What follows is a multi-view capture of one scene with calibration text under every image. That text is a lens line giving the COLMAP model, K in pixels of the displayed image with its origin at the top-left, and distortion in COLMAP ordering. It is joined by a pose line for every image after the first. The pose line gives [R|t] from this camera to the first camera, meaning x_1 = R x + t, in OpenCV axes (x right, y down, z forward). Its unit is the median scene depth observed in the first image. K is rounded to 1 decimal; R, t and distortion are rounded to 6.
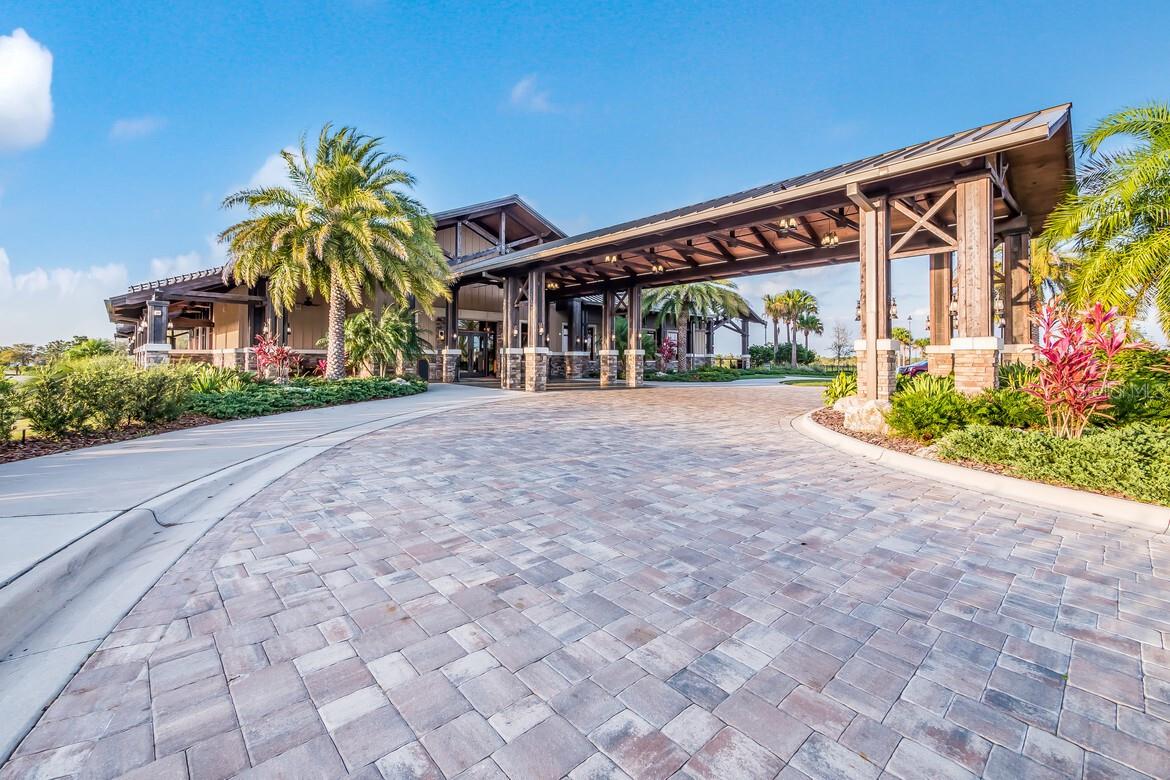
lens RADIAL K [[484.0, 0, 588.4], [0, 484.0, 346.7], [0, 0, 1]] dist [0.001546, 0.000081]
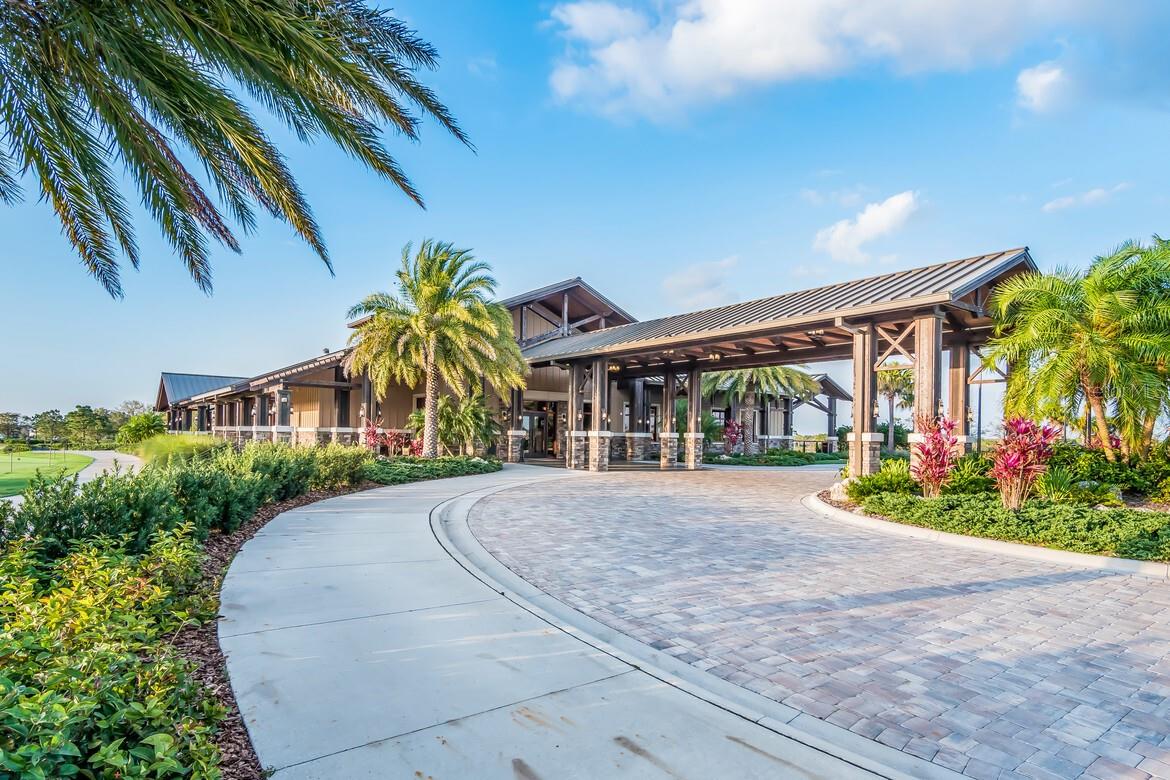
lens RADIAL K [[625.2, 0, 604.5], [0, 625.2, 390.9], [0, 0, 1]] dist [0.019564, -0.000138]
pose [[0.996292, 0.005327, -0.085866, 0.019005], [-0.009337, 0.998881, -0.046361, -0.018268], [0.085523, 0.046990, 0.995227, -0.316180]]
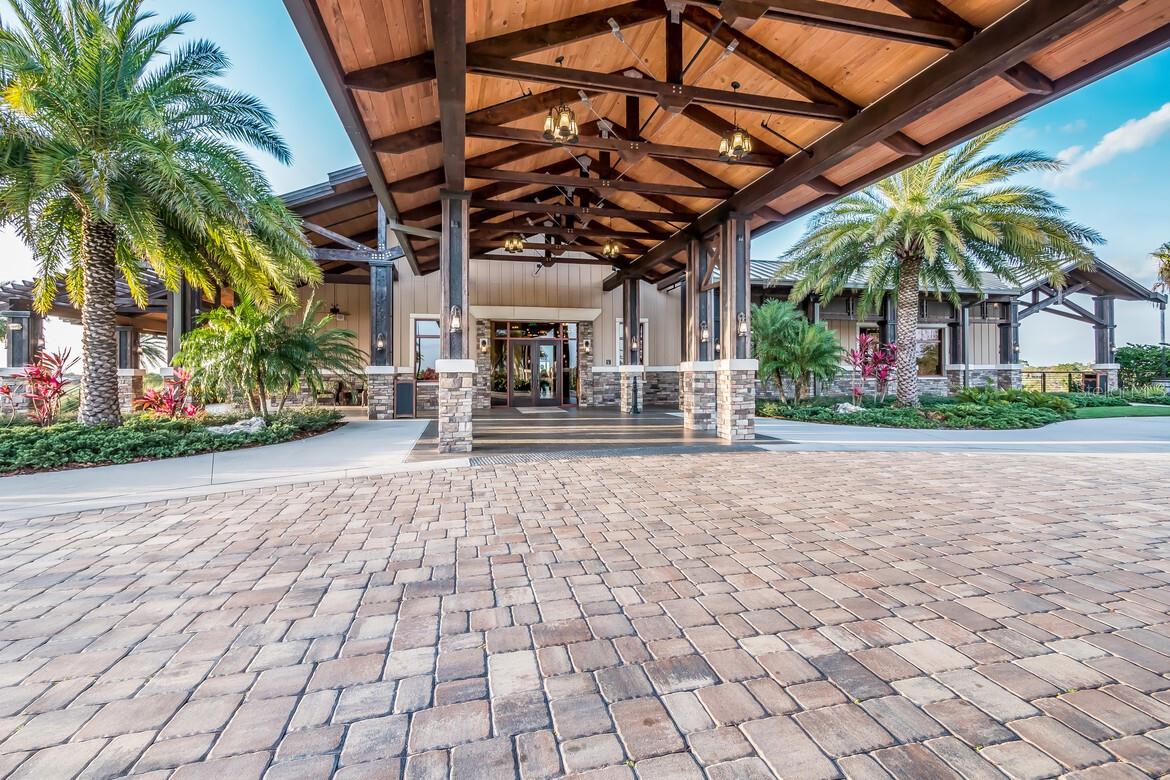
lens RADIAL K [[495.2, 0, 587.1], [0, 495.2, 368.9], [0, 0, 1]] dist [0.010609, 0.000205]
pose [[0.873370, -0.014706, -0.486835, 0.189895], [0.023087, 0.999671, 0.011220, 0.006390], [0.486509, -0.021038, 0.873422, 0.494890]]
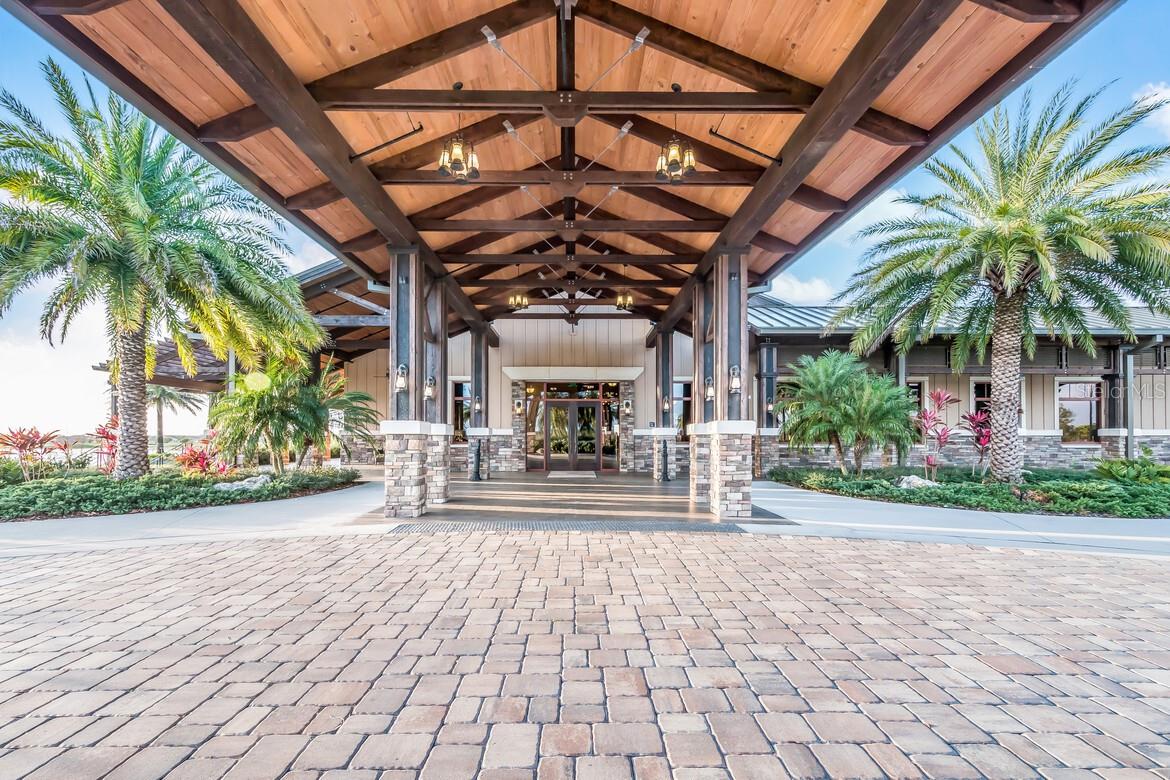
lens RADIAL K [[501.3, 0, 580.3], [0, 501.3, 431.1], [0, 0, 1]] dist [0.004427, 0.000164]
pose [[0.737397, -0.010818, -0.675373, 0.261129], [0.019300, 0.999801, 0.005057, 0.009375], [0.675184, -0.016764, 0.737459, 0.591339]]
